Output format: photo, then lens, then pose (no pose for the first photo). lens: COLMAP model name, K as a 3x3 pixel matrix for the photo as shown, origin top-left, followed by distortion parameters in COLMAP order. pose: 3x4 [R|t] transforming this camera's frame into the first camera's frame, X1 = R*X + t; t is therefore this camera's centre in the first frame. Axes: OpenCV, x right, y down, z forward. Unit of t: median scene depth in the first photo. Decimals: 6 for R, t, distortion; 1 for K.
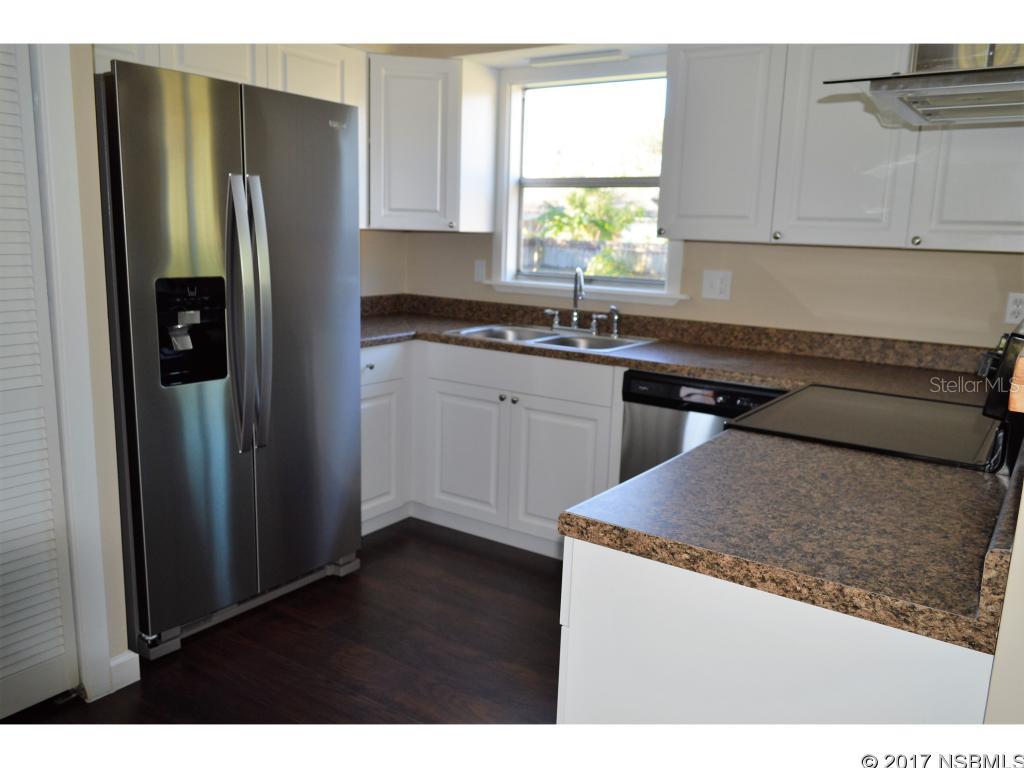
lens RADIAL K [[811.8, 0, 513.9], [0, 811.8, 384.4], [0, 0, 1]] dist [-0.008564, -0.003765]
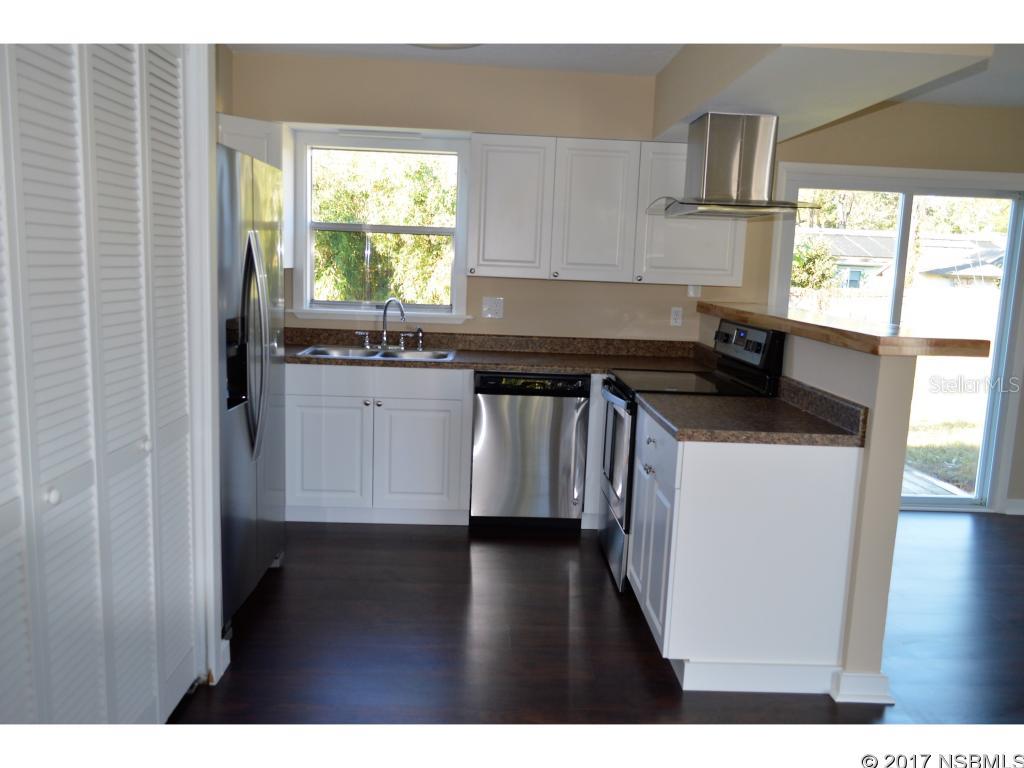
lens RADIAL K [[806.2, 0, 528.2], [0, 806.2, 384.0], [0, 0, 1]] dist [-0.008931, -0.005554]
pose [[0.798051, -0.087145, 0.596255, -0.523107], [0.097436, 0.995128, 0.015030, -0.006747], [-0.594660, 0.046101, 0.802654, -0.137335]]
